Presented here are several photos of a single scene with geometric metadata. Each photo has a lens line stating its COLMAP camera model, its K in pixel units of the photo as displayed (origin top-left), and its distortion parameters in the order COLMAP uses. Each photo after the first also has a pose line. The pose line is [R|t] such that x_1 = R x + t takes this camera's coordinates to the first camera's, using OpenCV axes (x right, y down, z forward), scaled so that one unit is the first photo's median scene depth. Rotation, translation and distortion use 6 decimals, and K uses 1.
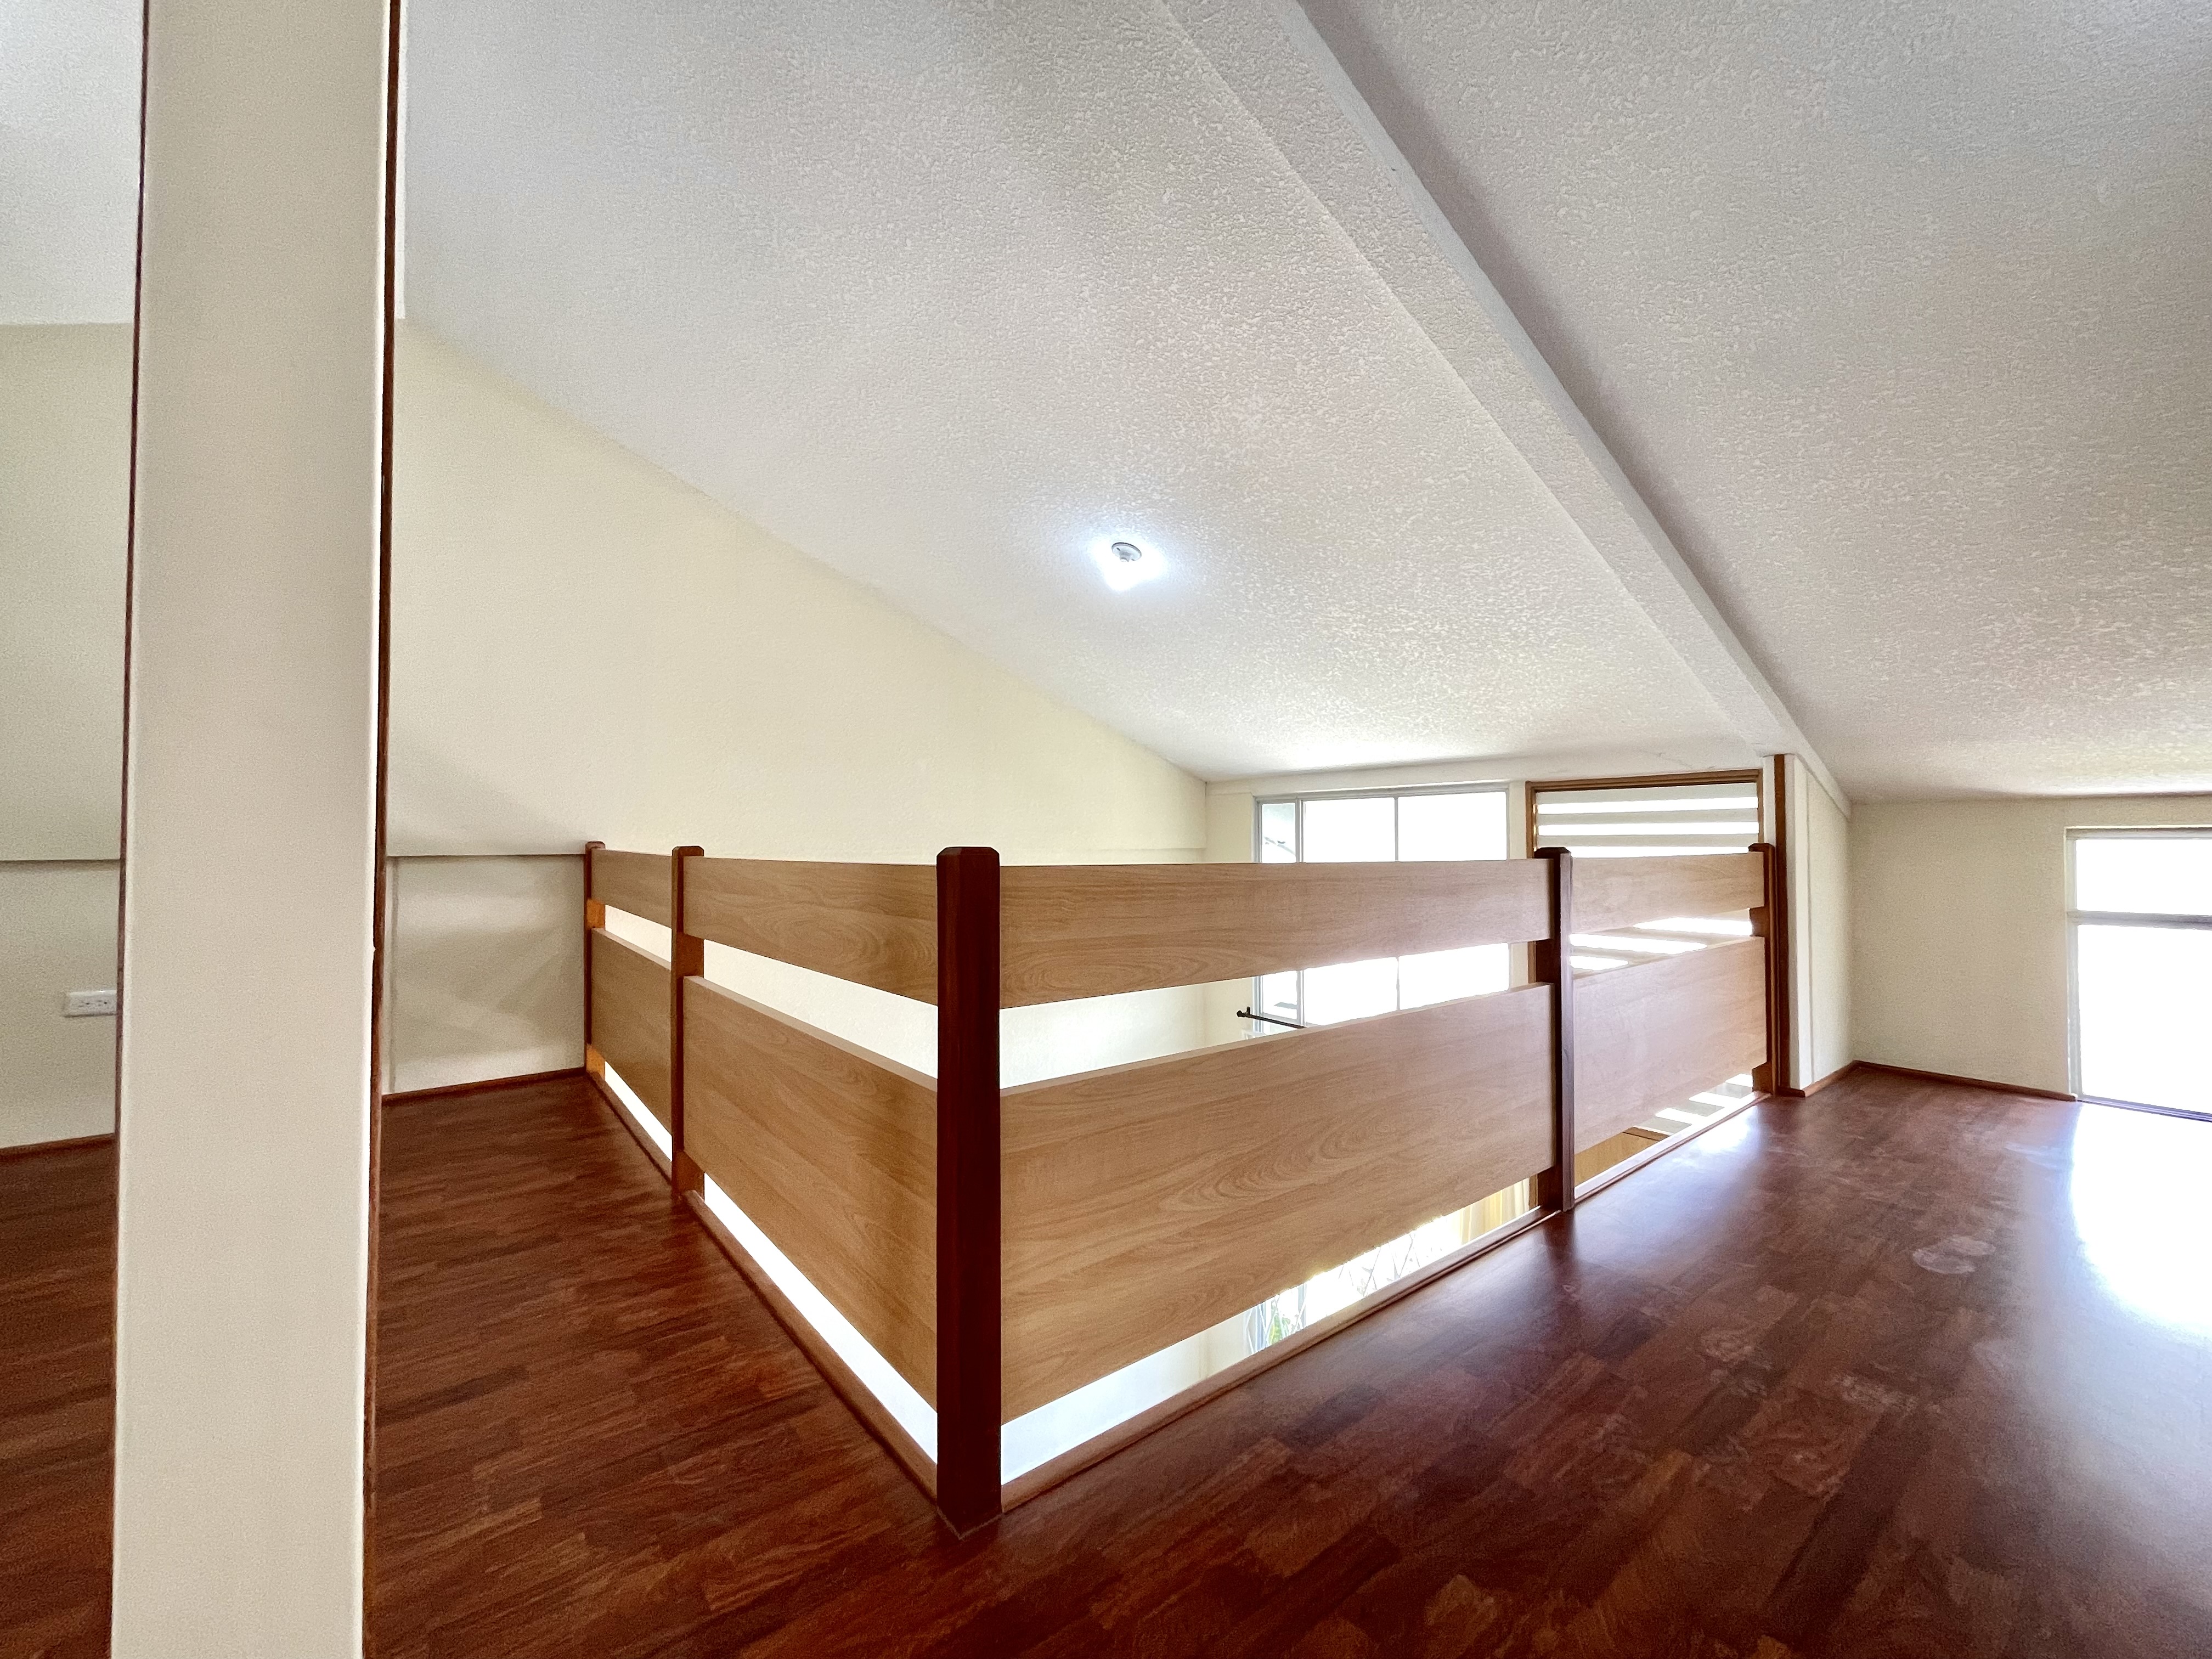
lens RADIAL K [[894.4, 0, 1103.3], [0, 894.4, 819.8], [0, 0, 1]] dist [-0.003543, 0.000604]
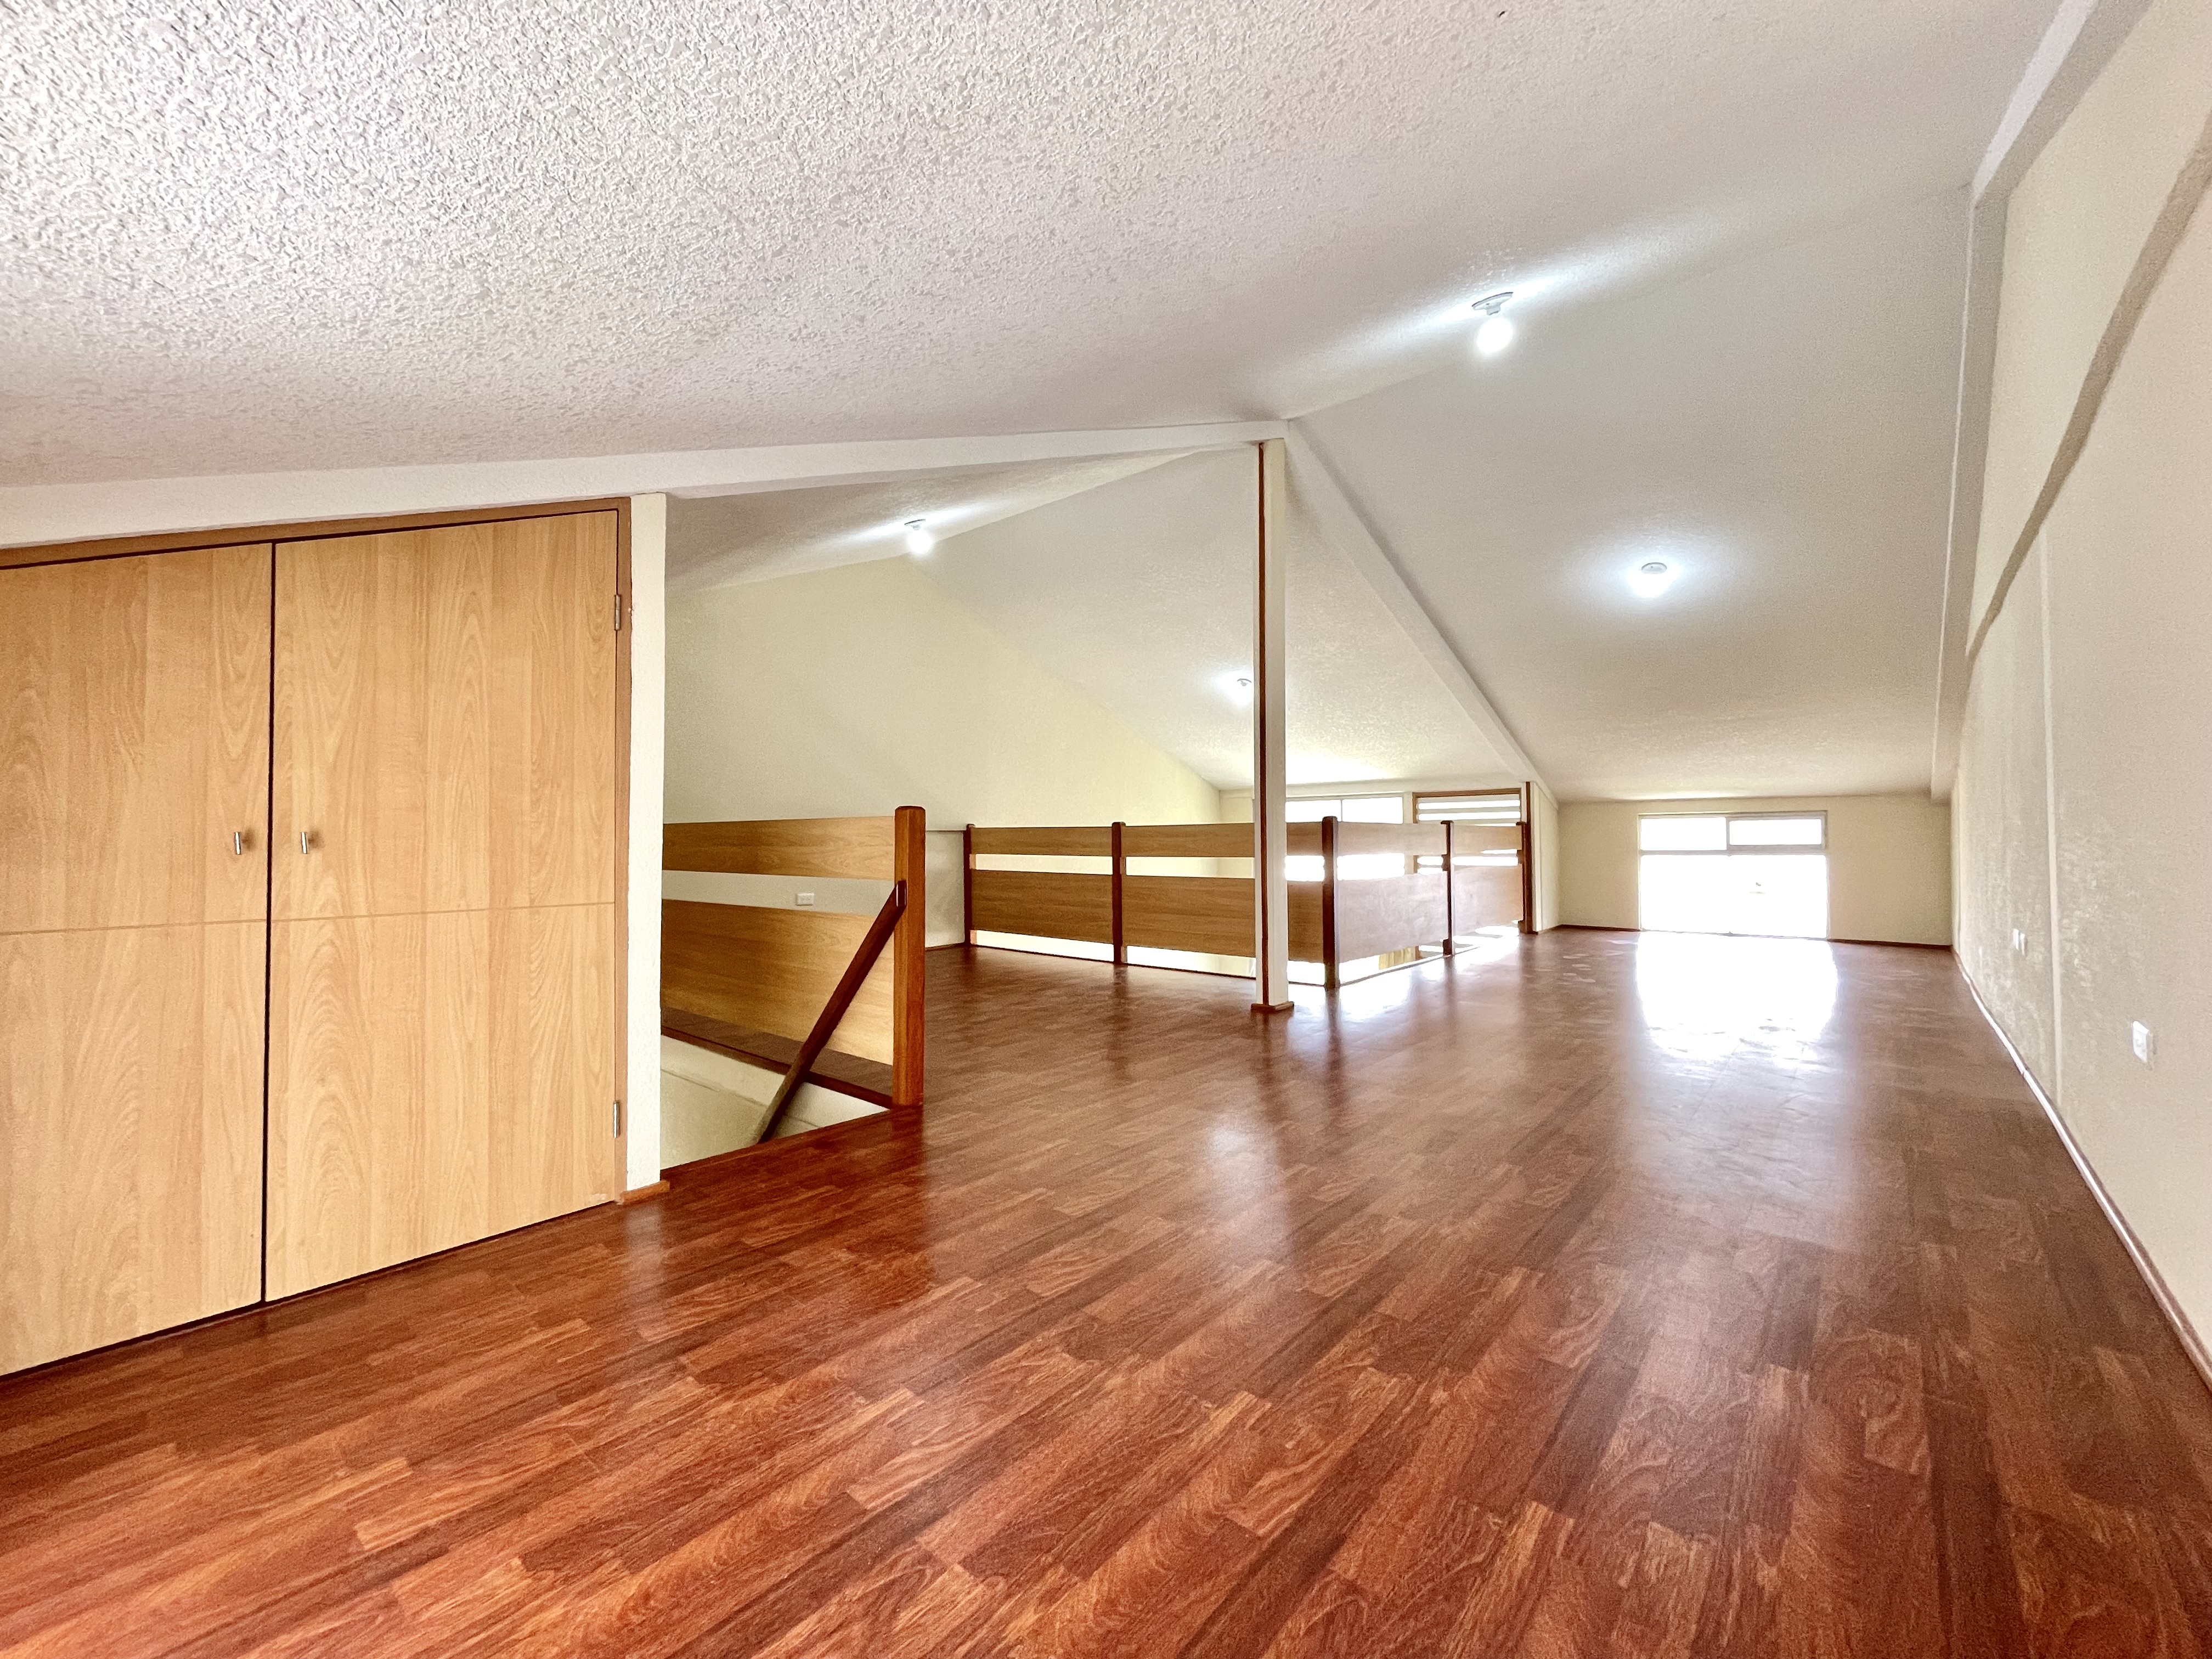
lens RADIAL K [[894.4, 0, 1099.5], [0, 894.4, 814.5], [0, 0, 1]] dist [-0.003543, 0.000604]
pose [[0.983170, -0.001795, 0.182682, -0.697377], [0.002727, 0.999985, -0.004852, 0.016670], [-0.182670, 0.005269, 0.983160, -0.992167]]
